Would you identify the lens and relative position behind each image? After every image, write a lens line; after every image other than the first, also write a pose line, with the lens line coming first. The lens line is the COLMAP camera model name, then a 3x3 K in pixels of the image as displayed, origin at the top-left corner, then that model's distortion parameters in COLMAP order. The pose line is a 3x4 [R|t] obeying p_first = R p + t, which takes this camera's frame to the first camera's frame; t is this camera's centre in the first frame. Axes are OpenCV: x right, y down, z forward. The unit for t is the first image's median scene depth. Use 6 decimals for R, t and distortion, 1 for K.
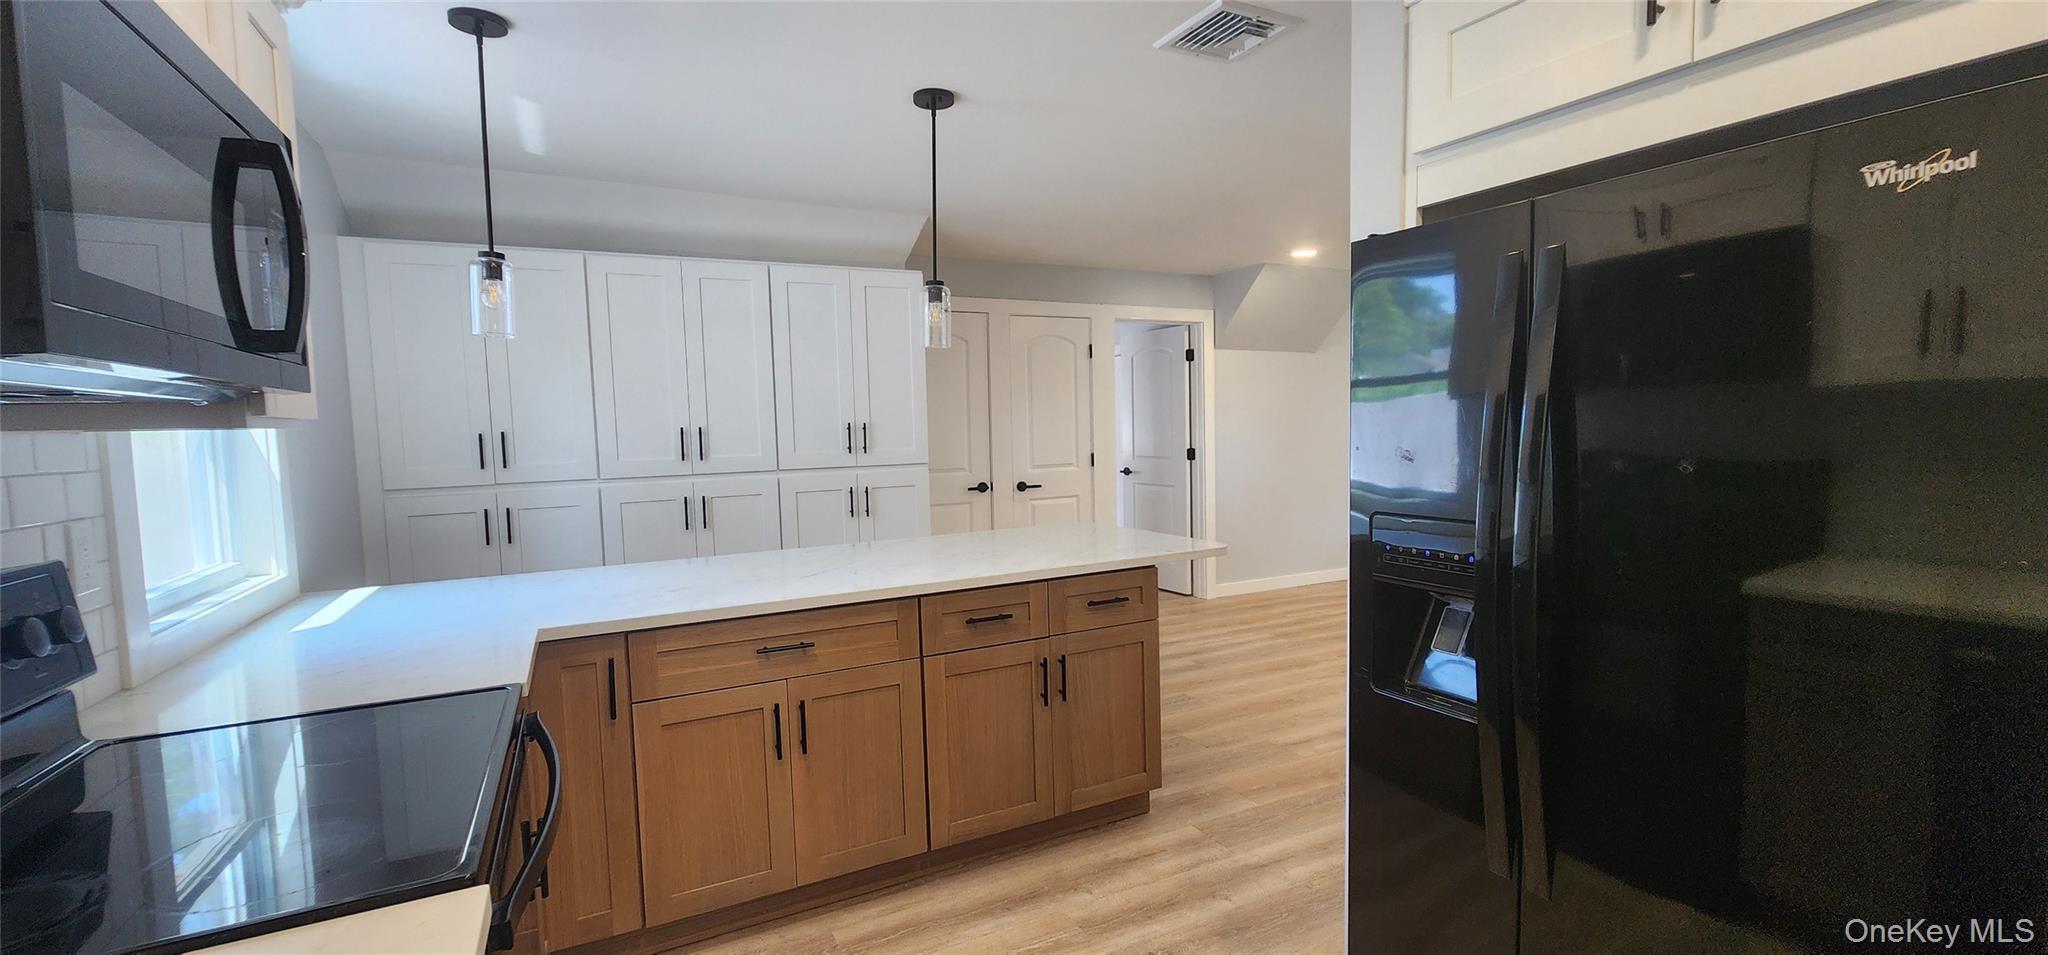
lens RADIAL K [[837.4, 0, 1020.6], [0, 837.4, 482.8], [0, 0, 1]] dist [-0.001475, 0.000699]
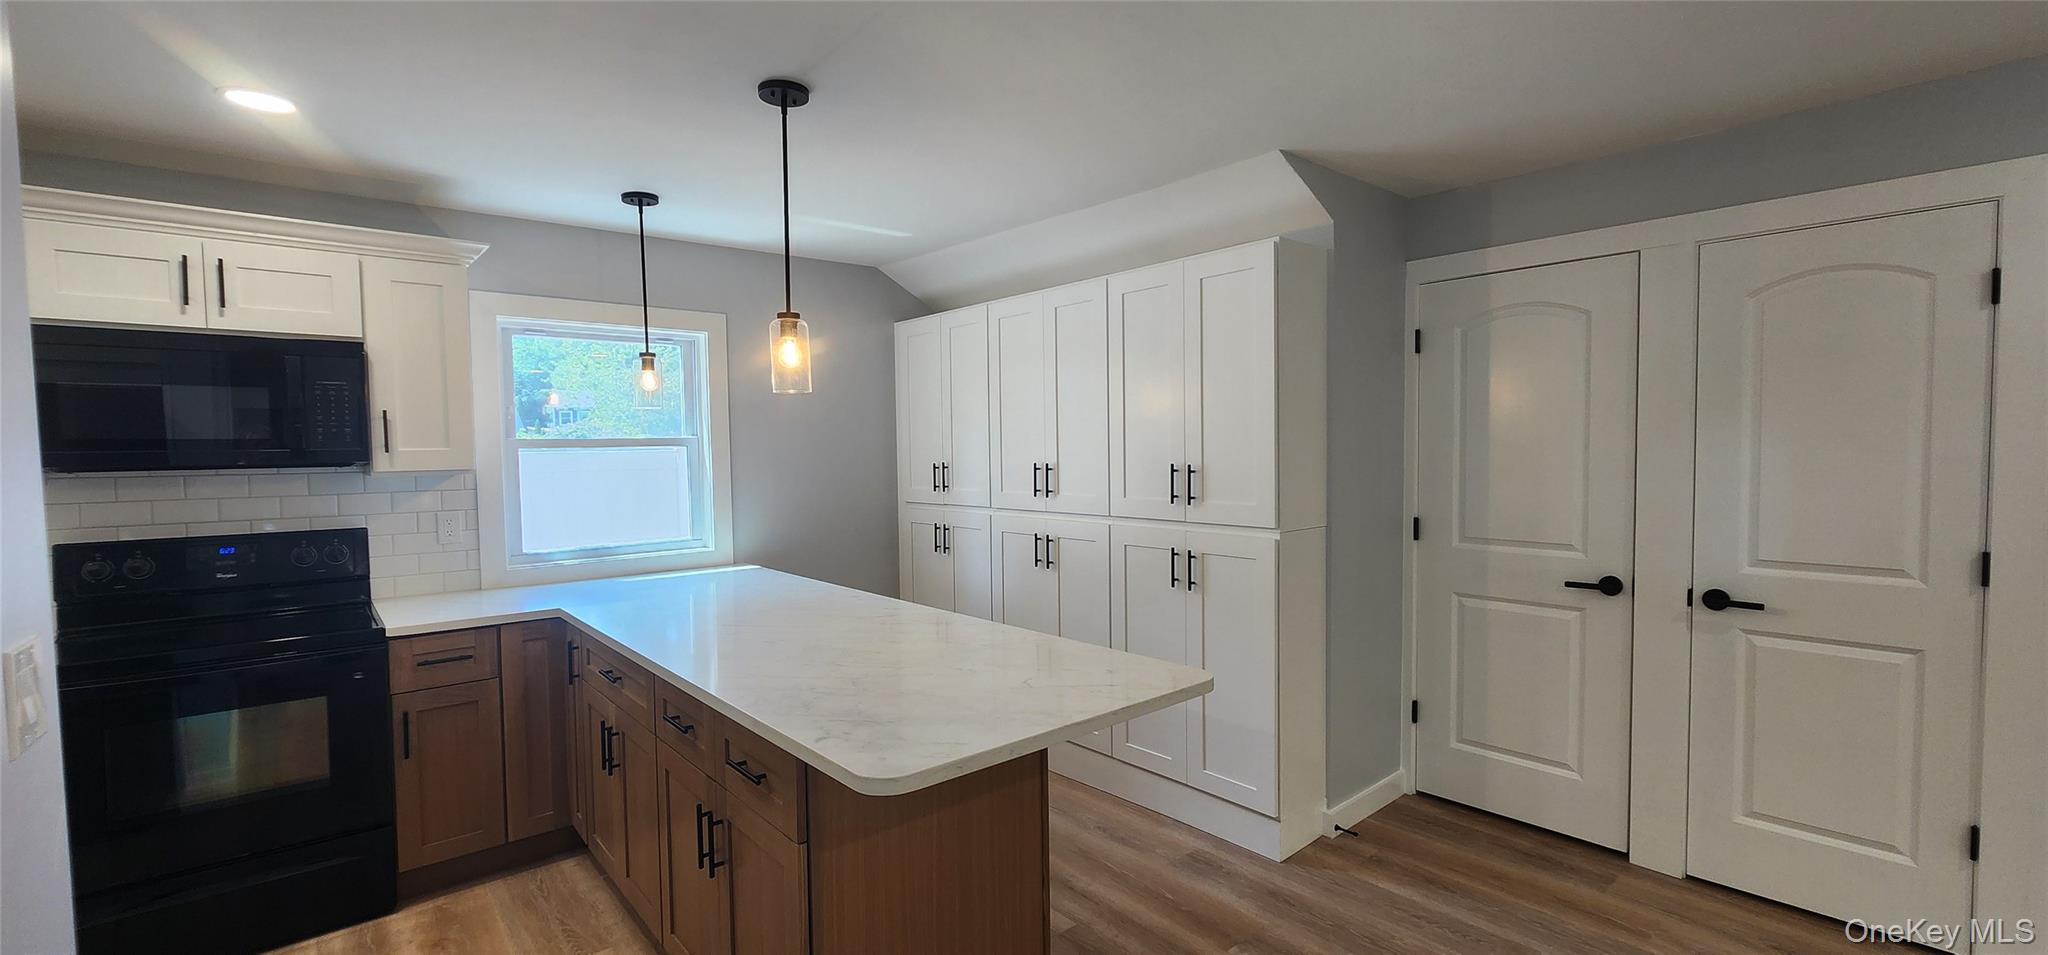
lens RADIAL K [[837.4, 0, 1019.9], [0, 837.4, 477.8], [0, 0, 1]] dist [-0.001475, 0.000699]
pose [[0.215603, 0.059221, -0.974684, 0.508803], [-0.062463, 0.996951, 0.046757, -0.084368], [0.974481, 0.050800, 0.218645, 0.680788]]
